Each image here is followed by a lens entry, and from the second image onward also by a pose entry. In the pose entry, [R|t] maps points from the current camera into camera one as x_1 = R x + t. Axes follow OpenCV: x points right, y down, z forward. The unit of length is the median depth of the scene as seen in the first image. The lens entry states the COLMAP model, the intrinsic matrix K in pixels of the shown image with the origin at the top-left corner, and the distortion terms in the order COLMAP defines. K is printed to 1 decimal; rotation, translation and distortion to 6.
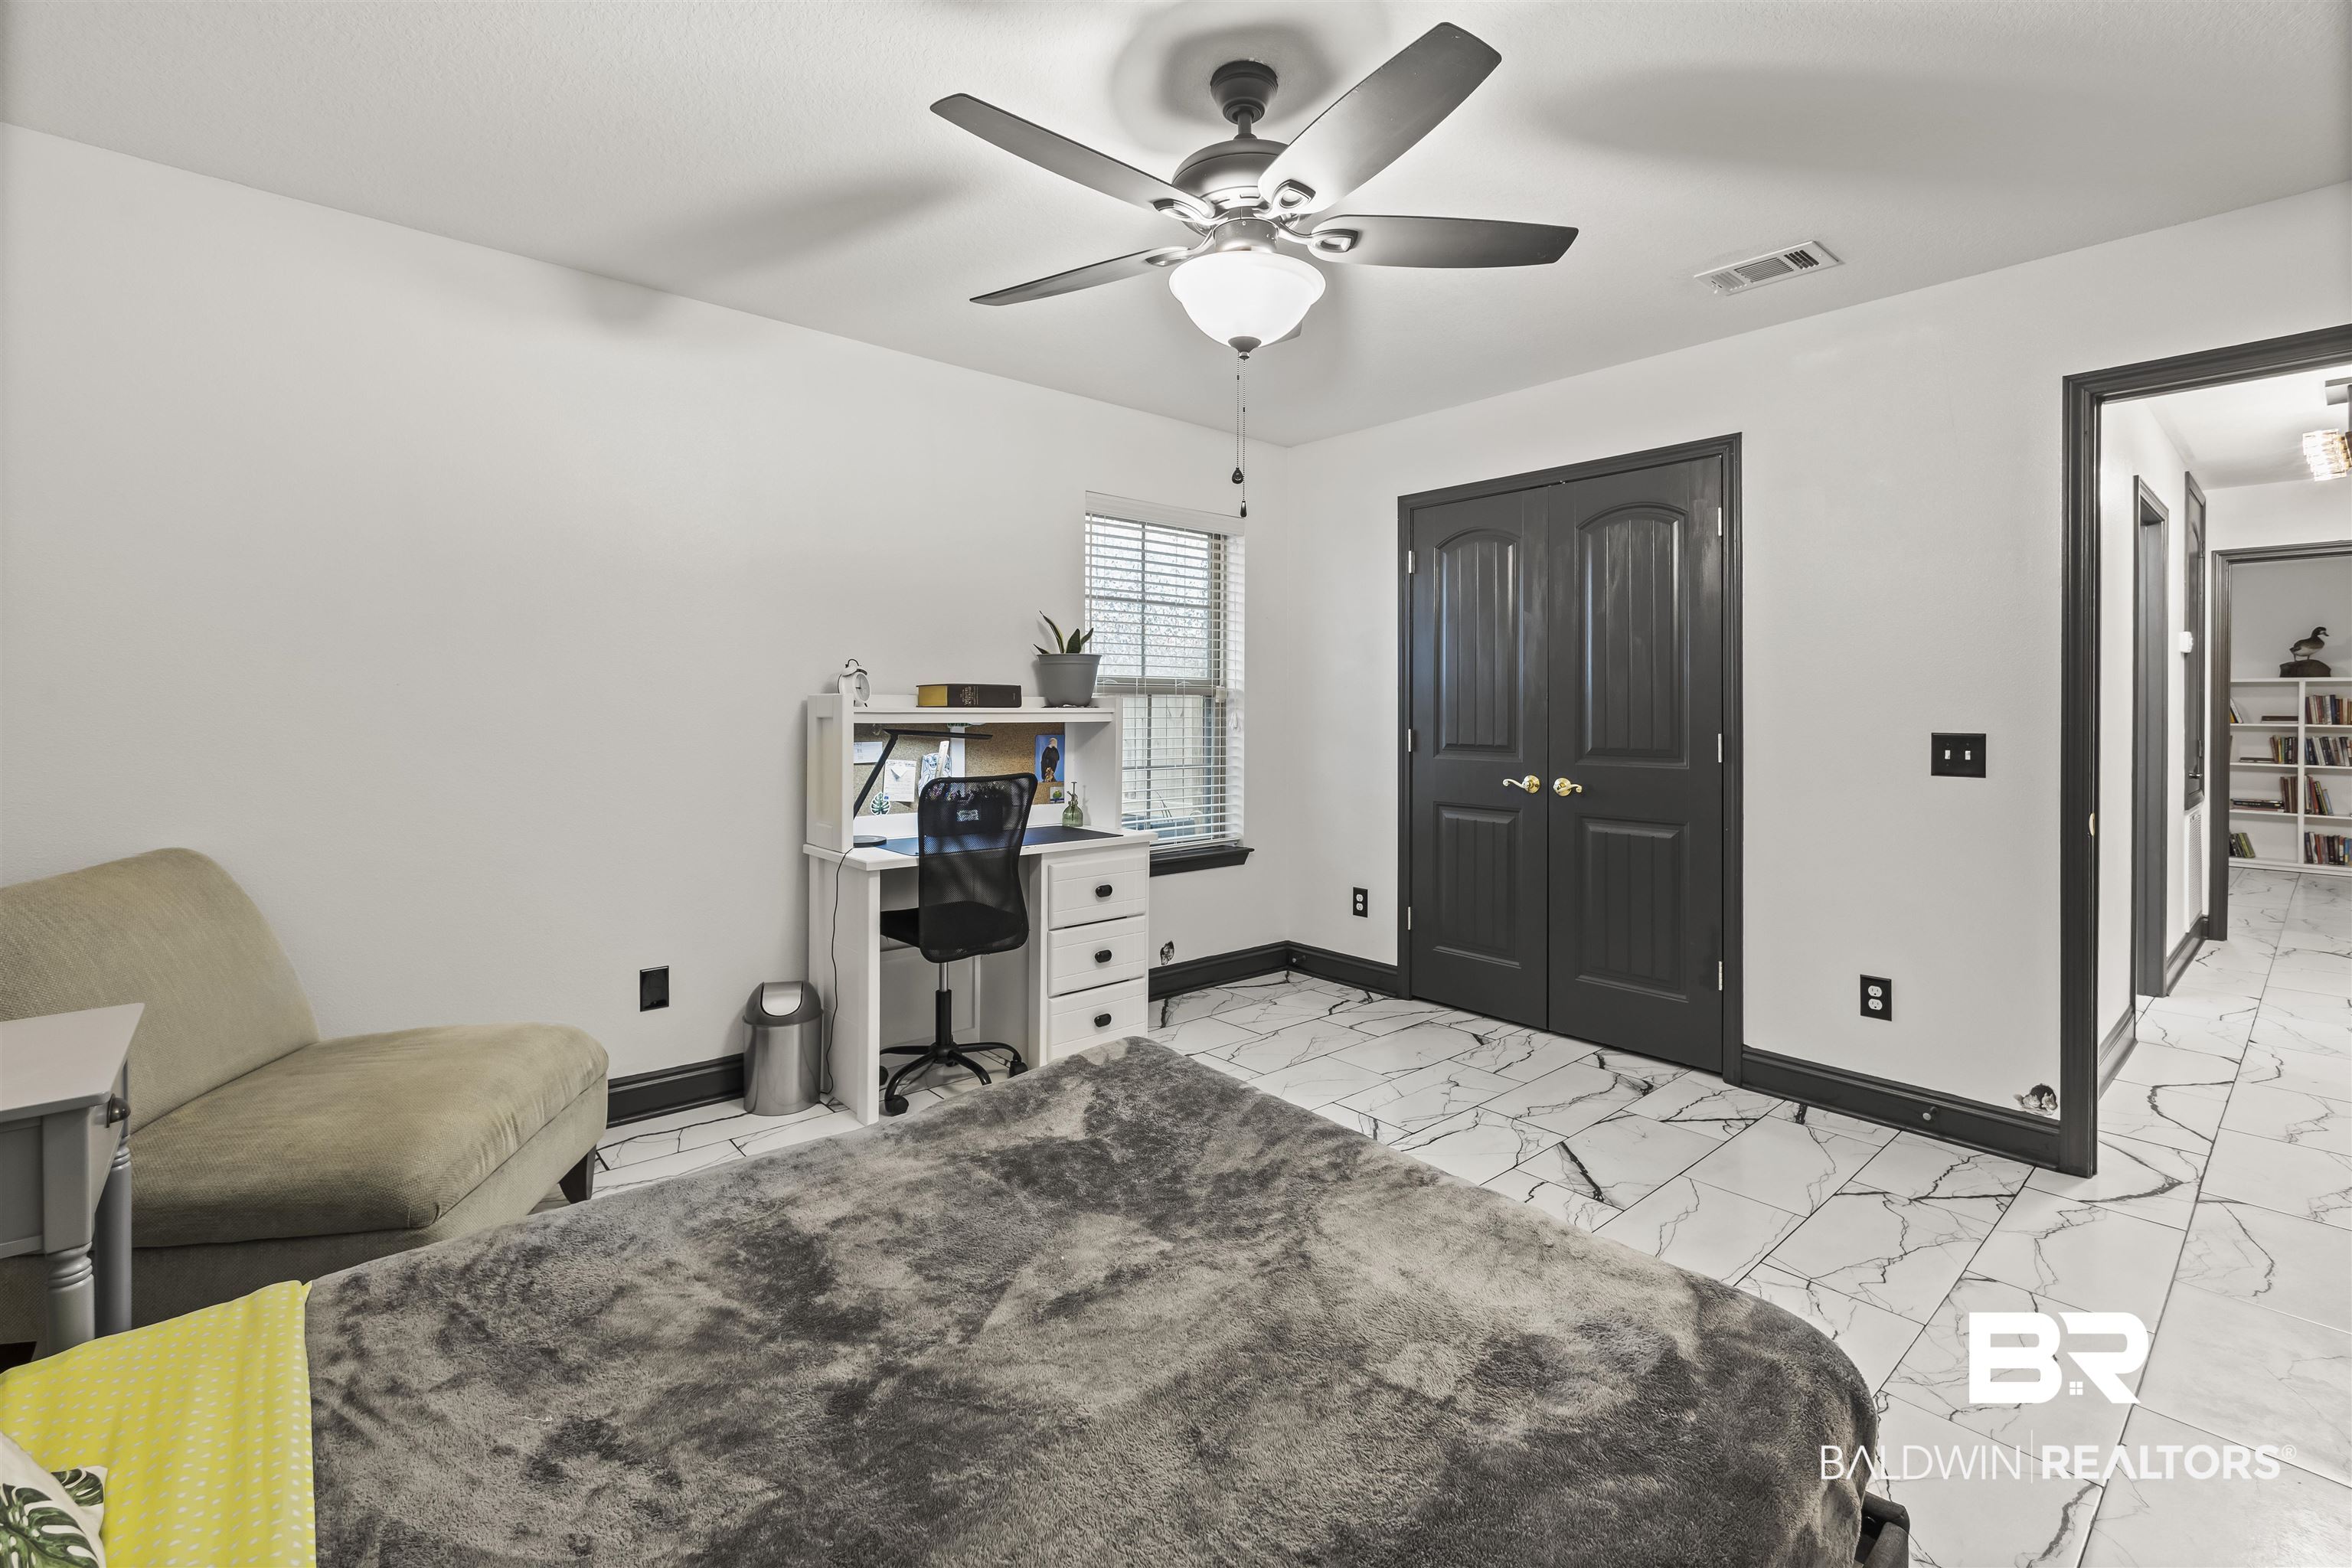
lens RADIAL K [[1016.2, 0, 1182.3], [0, 1016.2, 709.4], [0, 0, 1]] dist [-0.000857, -0.000134]
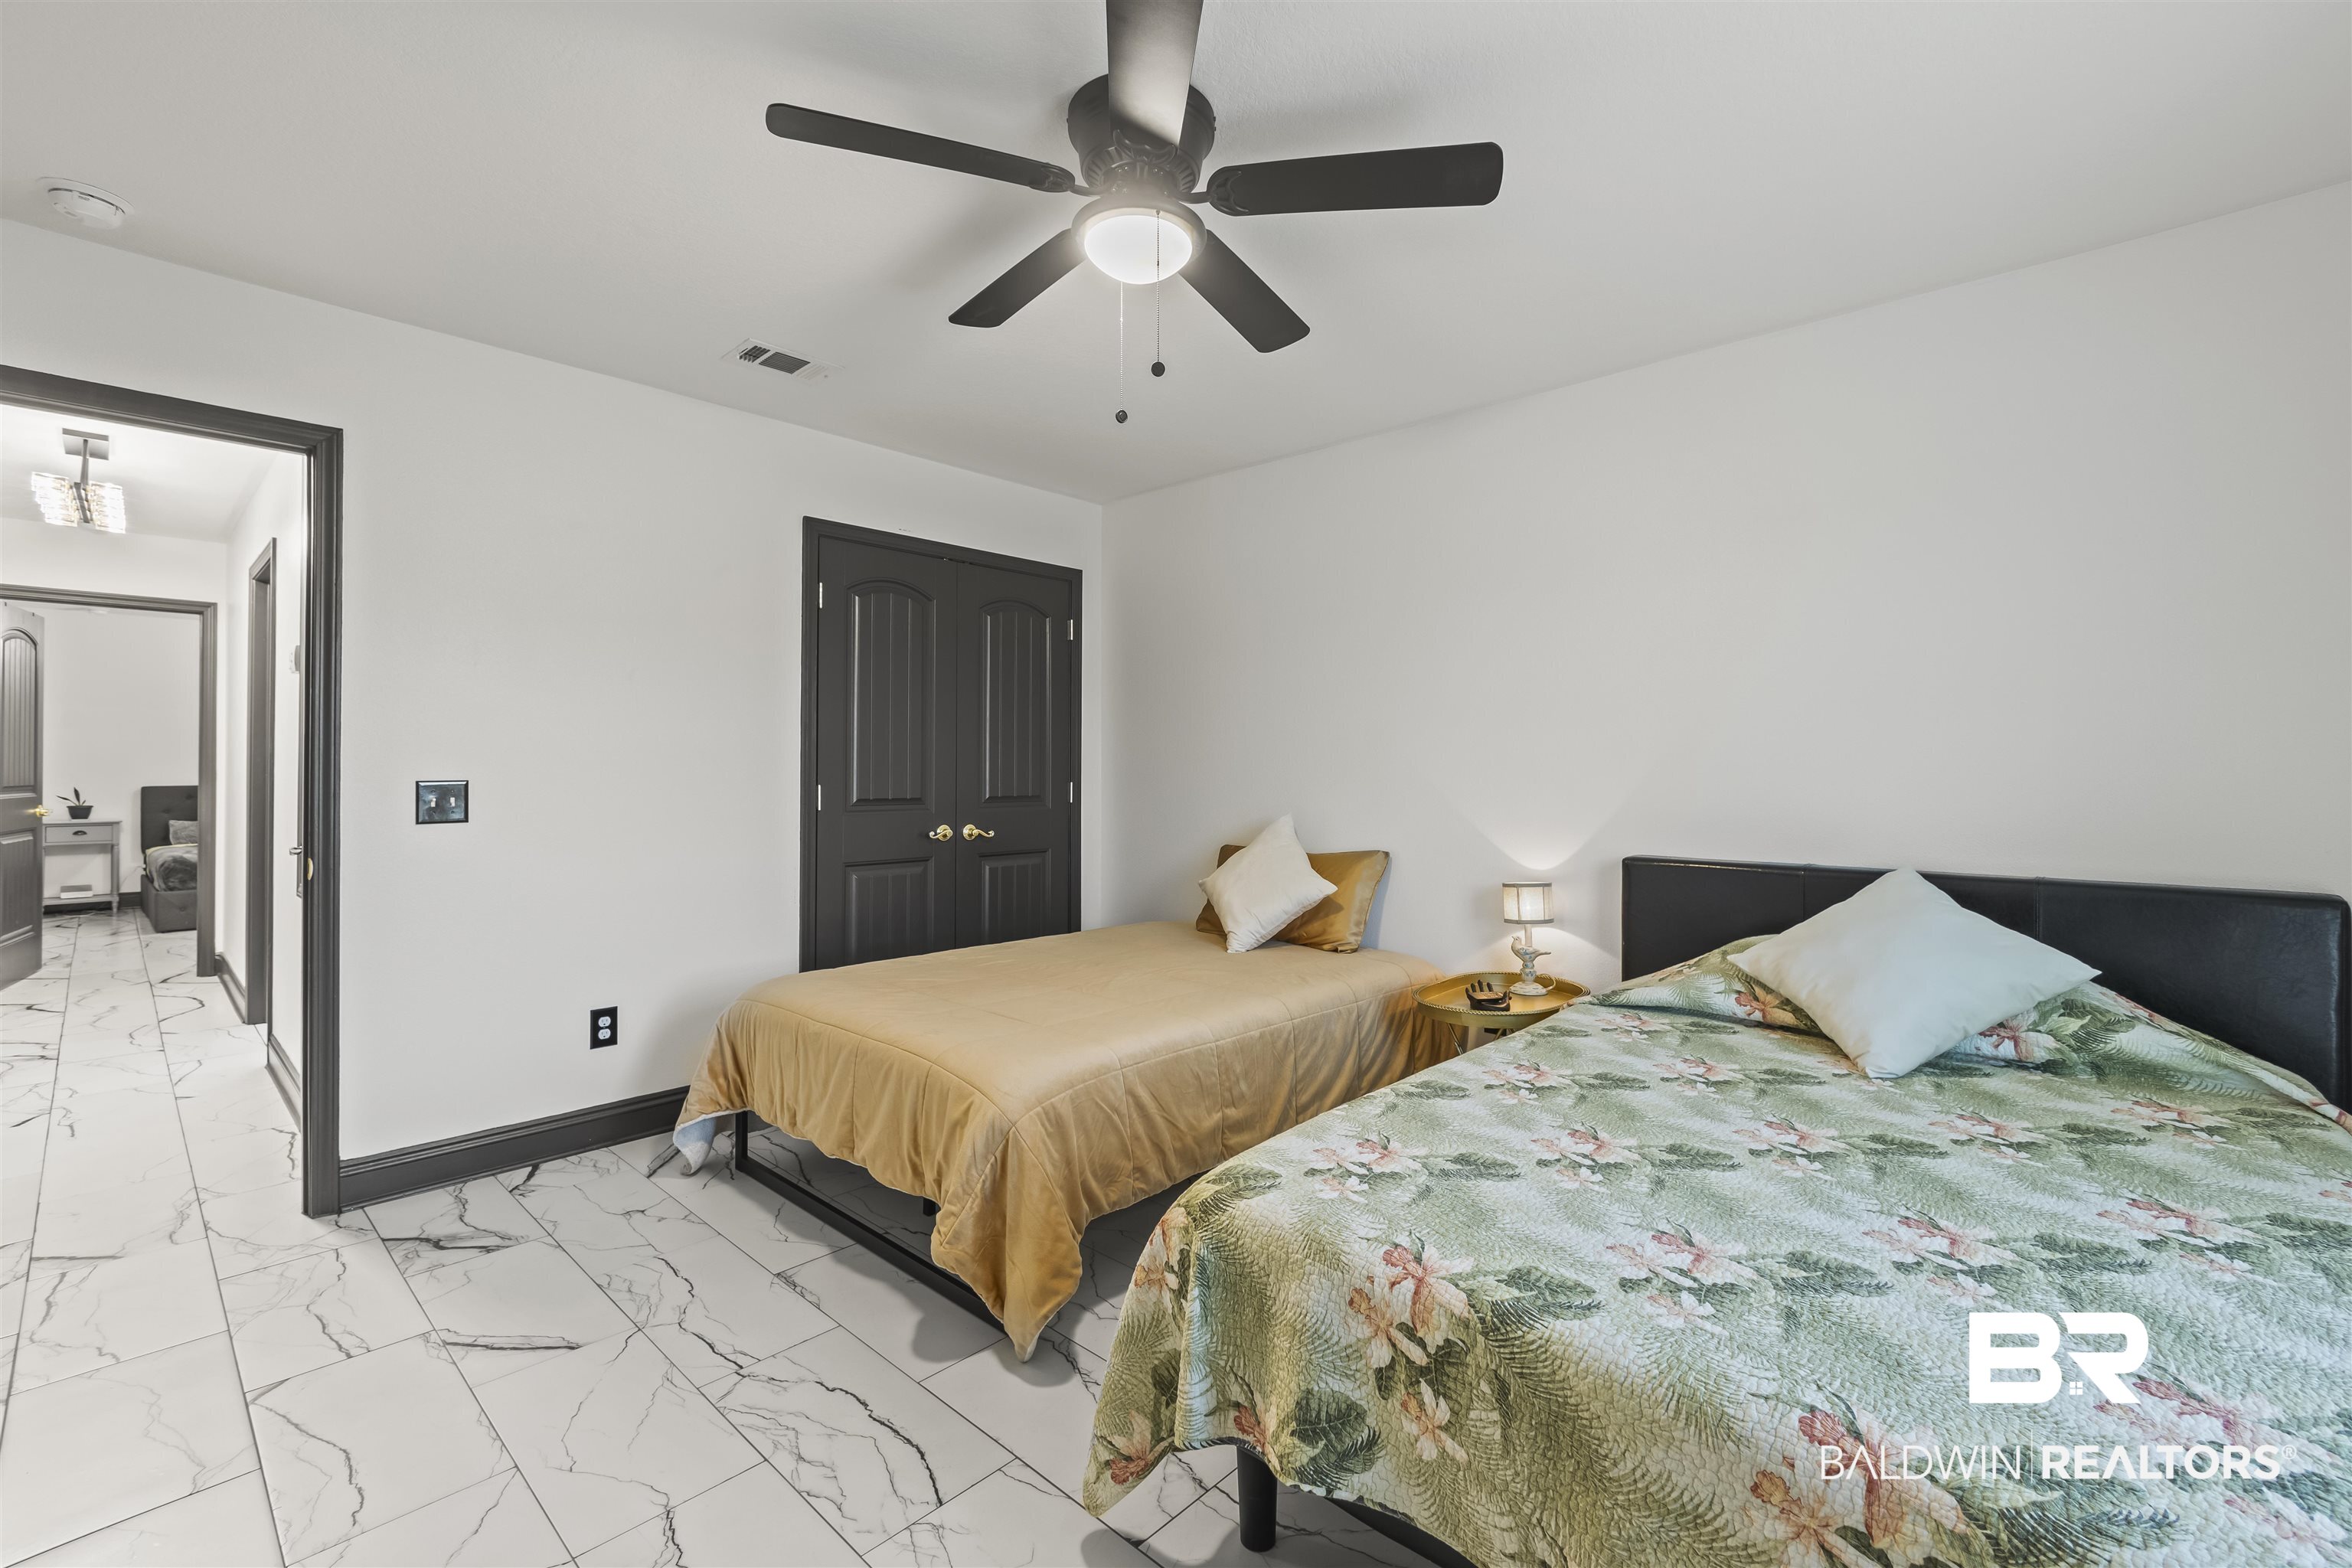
lens RADIAL K [[1020.9, 0, 1170.8], [0, 1020.9, 775.7], [0, 0, 1]] dist [-0.000011, 0.000017]
pose [[-0.099831, -0.014390, 0.994900, -0.452868], [-0.007314, 0.999879, 0.013728, -0.002455], [-0.994978, -0.005907, -0.099924, 0.515650]]
